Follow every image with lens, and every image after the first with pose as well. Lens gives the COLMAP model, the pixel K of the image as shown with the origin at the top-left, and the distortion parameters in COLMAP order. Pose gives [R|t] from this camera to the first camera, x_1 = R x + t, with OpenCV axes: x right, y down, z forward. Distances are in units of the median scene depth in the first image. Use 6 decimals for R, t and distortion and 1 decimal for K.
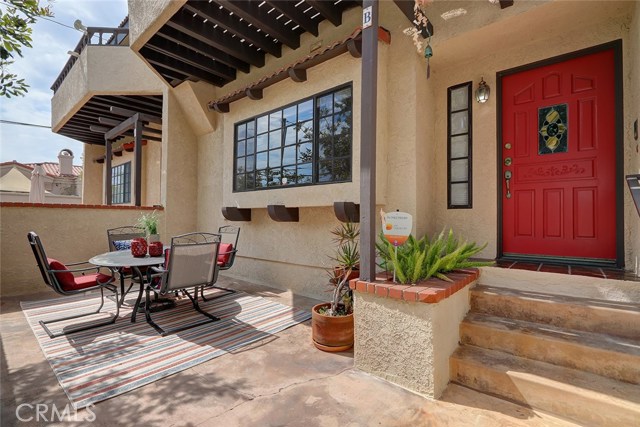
lens RADIAL K [[299.8, 0, 322.4], [0, 299.8, 213.8], [0, 0, 1]] dist [0.008635, -0.003137]
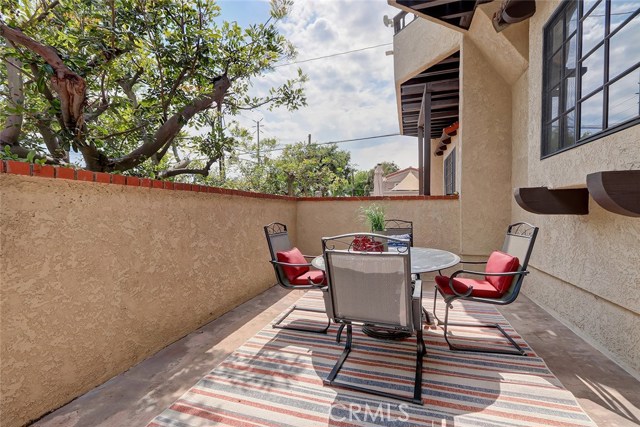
lens RADIAL K [[299.8, 0, 298.5], [0, 299.8, 211.7], [0, 0, 1]] dist [0.008635, -0.003137]
pose [[0.363570, 0.000898, -0.931566, 0.069587], [0.016117, 0.999844, 0.007254, 0.015938], [0.931427, -0.017651, 0.363499, 0.689739]]
